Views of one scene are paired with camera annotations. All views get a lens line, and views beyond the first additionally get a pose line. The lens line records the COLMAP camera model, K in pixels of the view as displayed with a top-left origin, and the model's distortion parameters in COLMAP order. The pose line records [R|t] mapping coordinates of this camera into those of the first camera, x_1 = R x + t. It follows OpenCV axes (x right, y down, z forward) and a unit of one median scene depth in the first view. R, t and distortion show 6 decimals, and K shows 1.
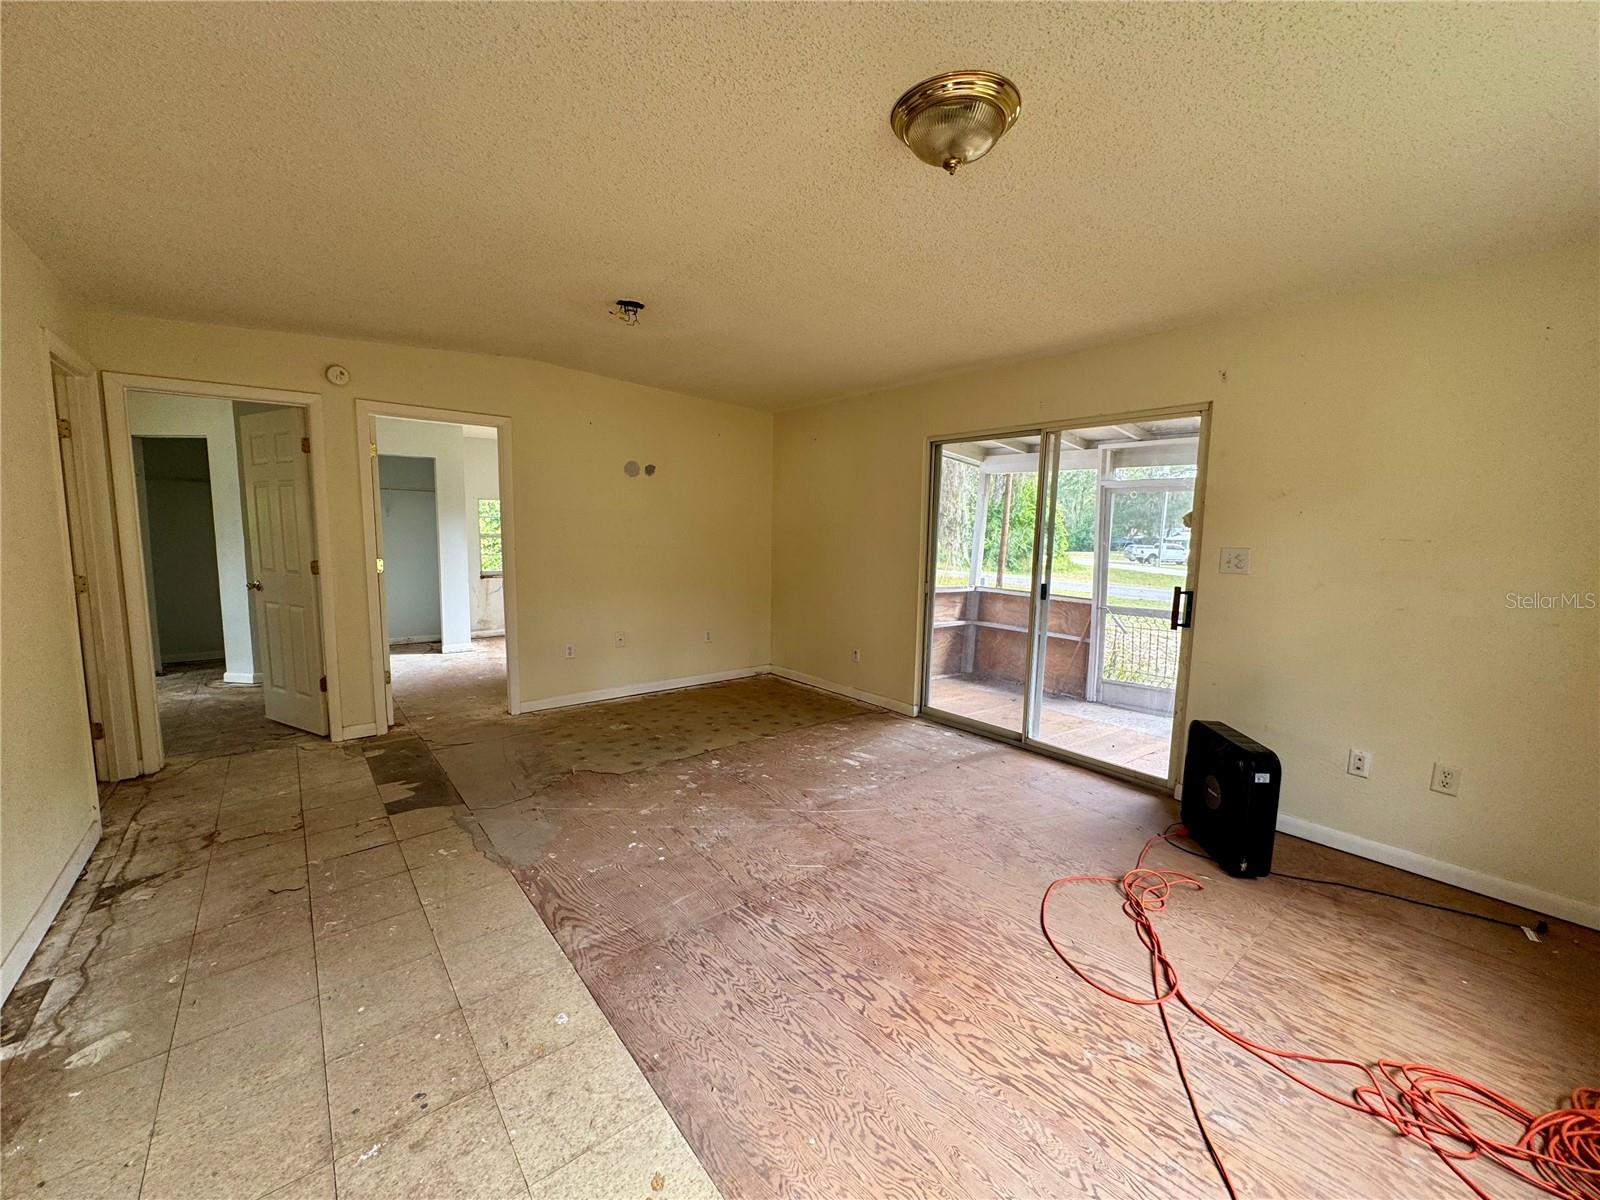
lens RADIAL K [[637.5, 0, 800.0], [0, 637.5, 600.0], [0, 0, 1]] dist [-0.001951, 0.000133]
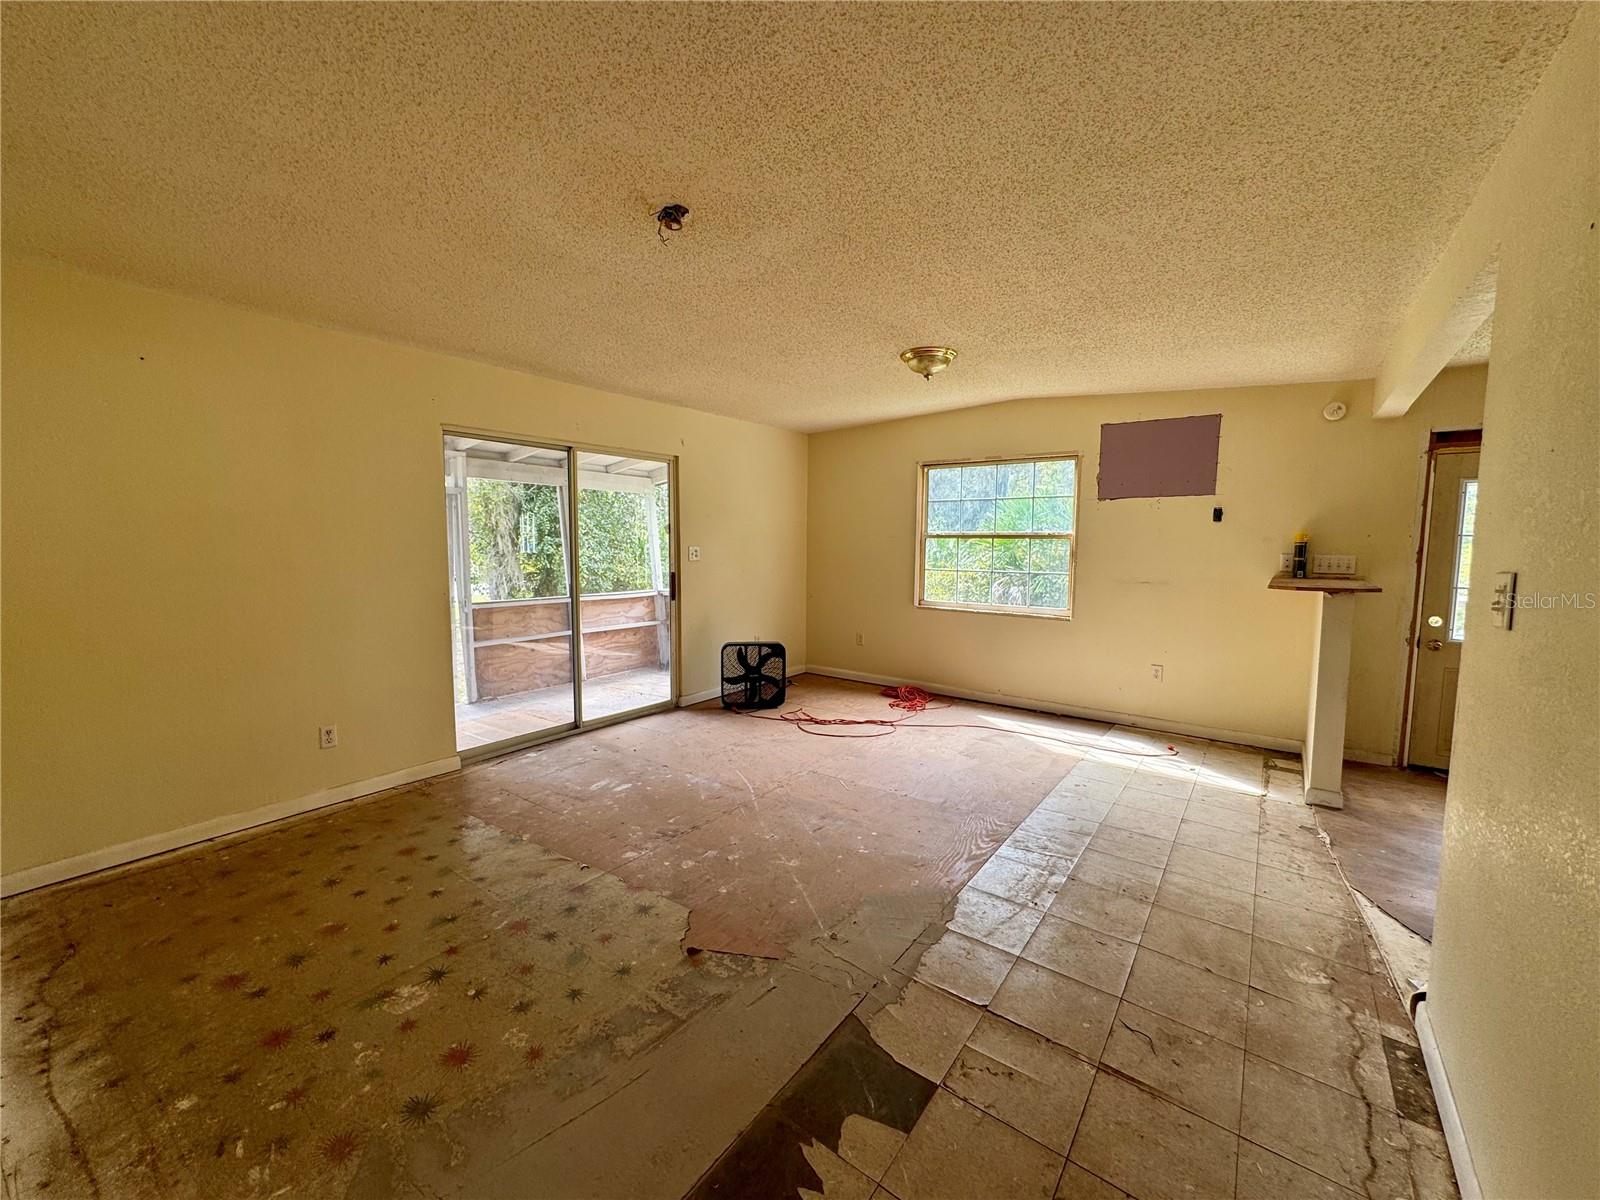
lens RADIAL K [[637.5, 0, 800.0], [0, 637.5, 600.0], [0, 0, 1]] dist [-0.001951, 0.000133]
pose [[-0.243158, -0.112543, 0.963436, -0.805452], [0.101188, 0.984884, 0.140587, -0.115678], [-0.964694, 0.131673, -0.228095, 0.871276]]
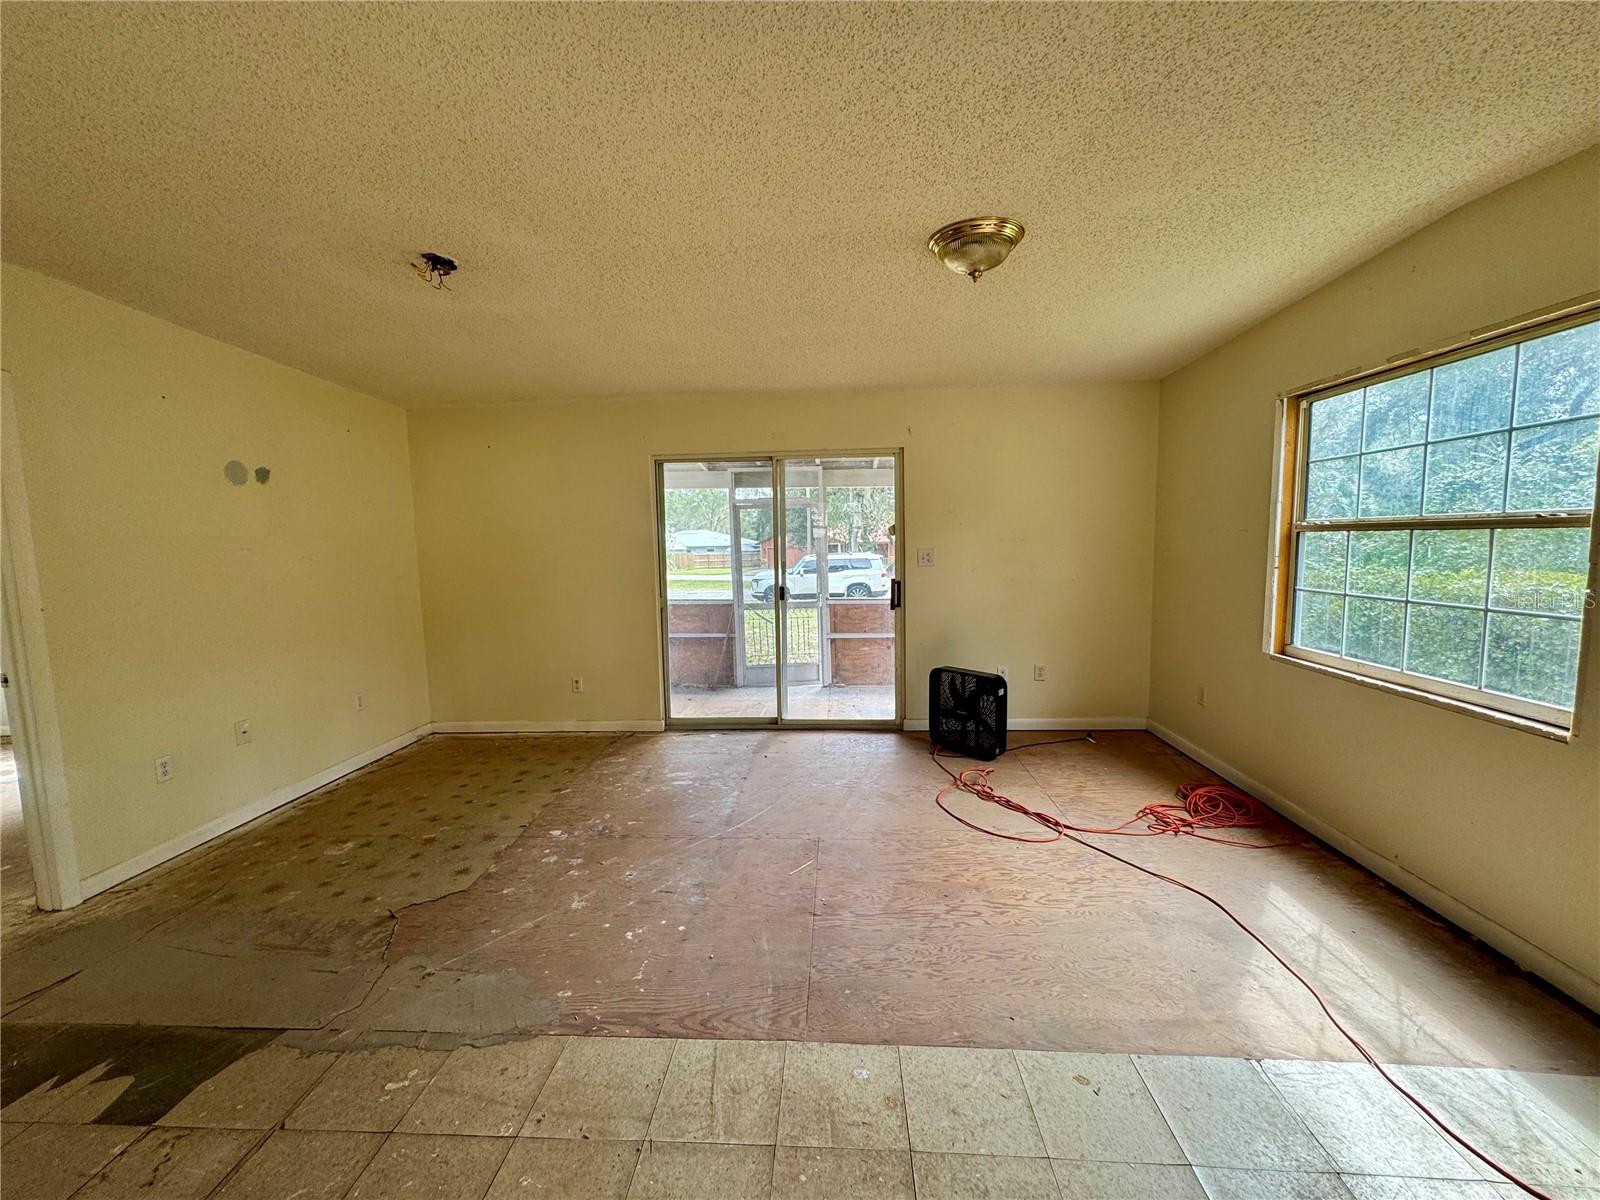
lens RADIAL K [[637.5, 0, 800.0], [0, 637.5, 600.0], [0, 0, 1]] dist [-0.001951, 0.000133]
pose [[0.675859, -0.102418, 0.729880, -0.459139], [0.116511, 0.992693, 0.031409, -0.034214], [-0.727763, 0.063811, 0.682854, 0.165132]]
